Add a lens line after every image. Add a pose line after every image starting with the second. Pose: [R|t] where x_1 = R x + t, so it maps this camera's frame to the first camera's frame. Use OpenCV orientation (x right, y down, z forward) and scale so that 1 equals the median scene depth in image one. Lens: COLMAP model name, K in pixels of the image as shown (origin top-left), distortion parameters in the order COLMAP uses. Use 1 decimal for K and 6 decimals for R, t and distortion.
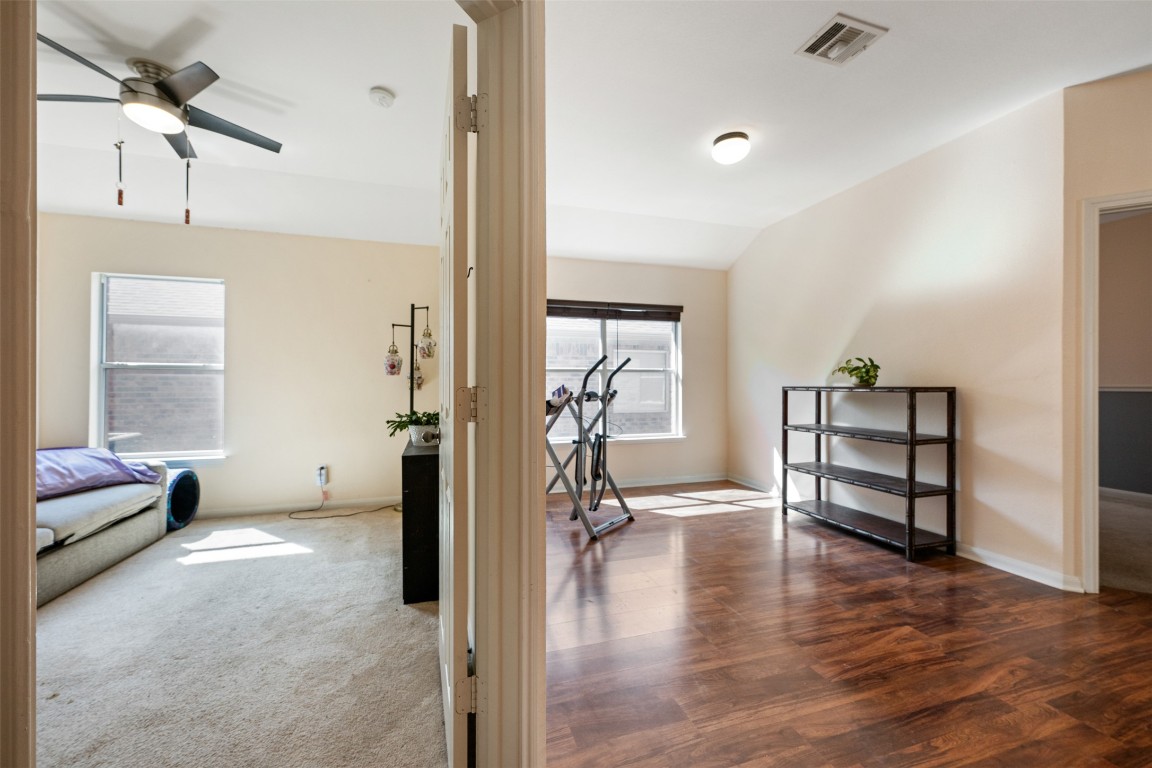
lens RADIAL K [[458.2, 0, 571.8], [0, 458.2, 382.7], [0, 0, 1]] dist [-0.000740, 0.000853]
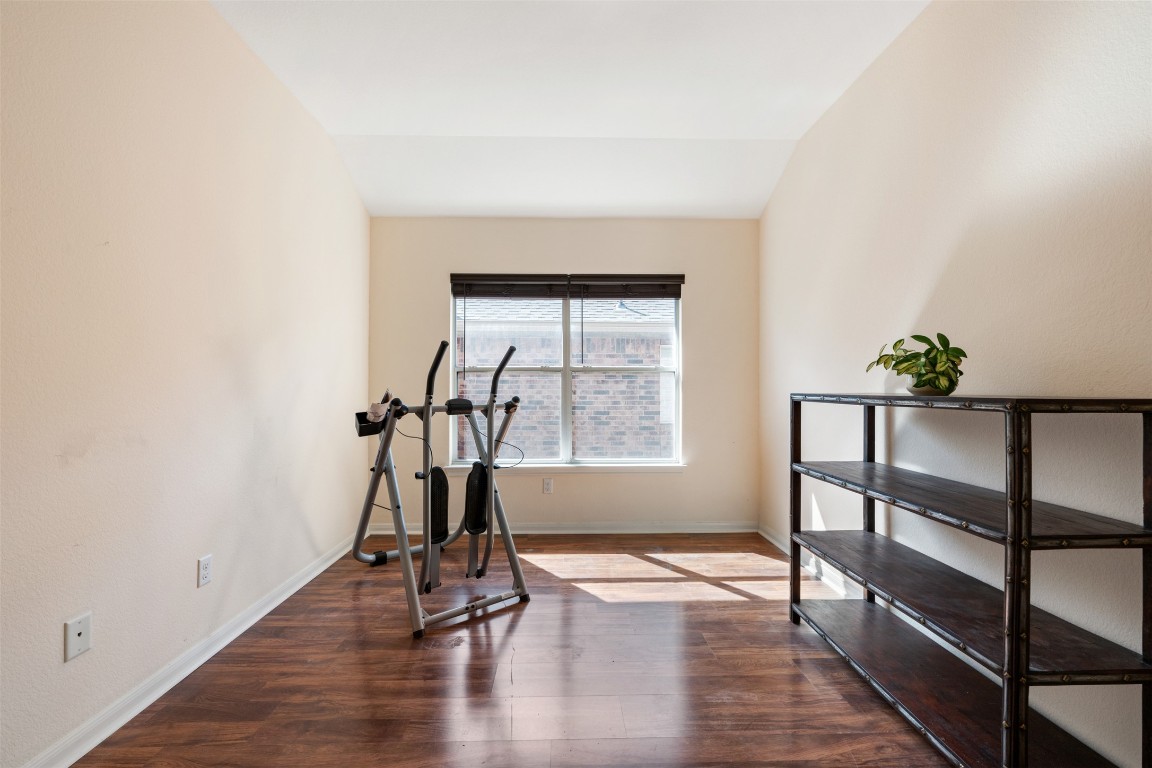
lens RADIAL K [[458.2, 0, 573.7], [0, 458.2, 384.2], [0, 0, 1]] dist [-0.000740, 0.000853]
pose [[0.960258, 0.001199, -0.279110, 0.524492], [-0.002202, 0.999992, -0.003280, -0.000959], [0.279104, 0.003765, 0.960253, 0.558761]]
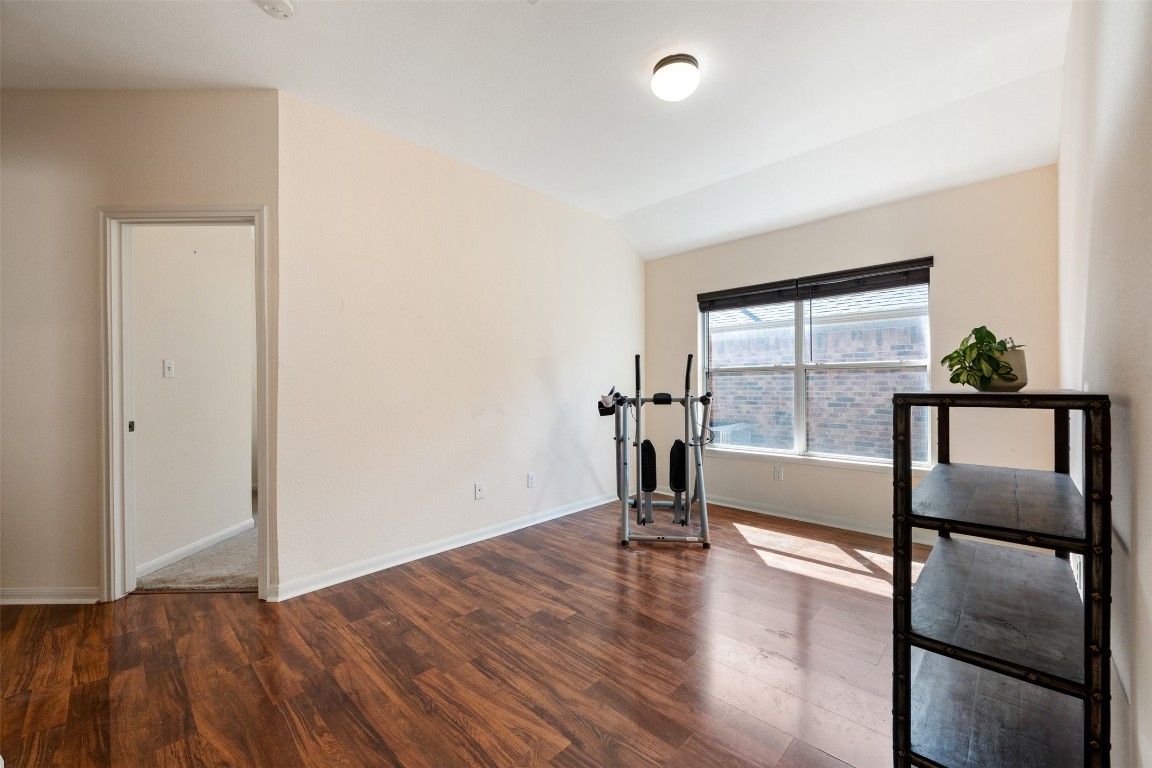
lens RADIAL K [[458.2, 0, 572.1], [0, 458.2, 385.5], [0, 0, 1]] dist [-0.000740, 0.000853]
pose [[0.467996, -0.001213, -0.883730, 1.061152], [0.009305, 0.999950, 0.003555, -0.003214], [0.883681, -0.009887, 0.467984, 0.545395]]
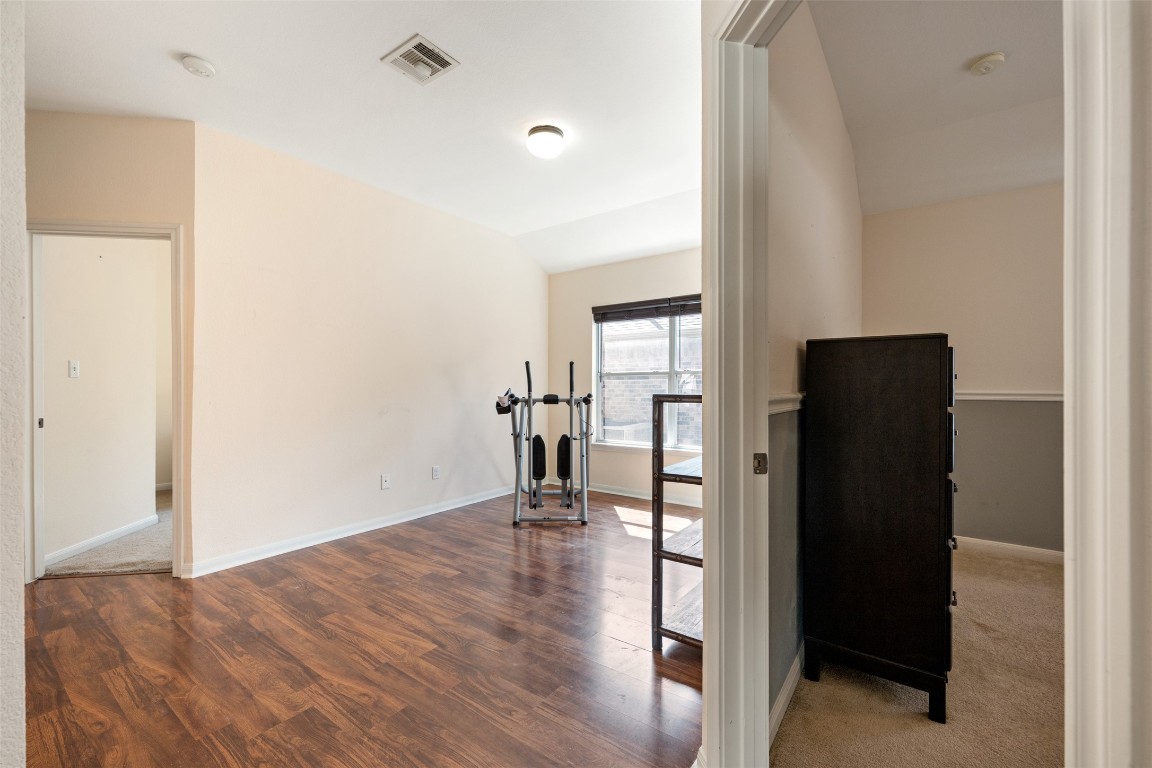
lens RADIAL K [[479.3, 0, 573.2], [0, 479.3, 387.9], [0, 0, 1]] dist [-0.005146, 0.002226]
pose [[0.585765, 0.003200, -0.810475, 1.342999], [0.002227, 0.999982, 0.005558, -0.004389], [0.810478, -0.005061, 0.585747, 0.517347]]
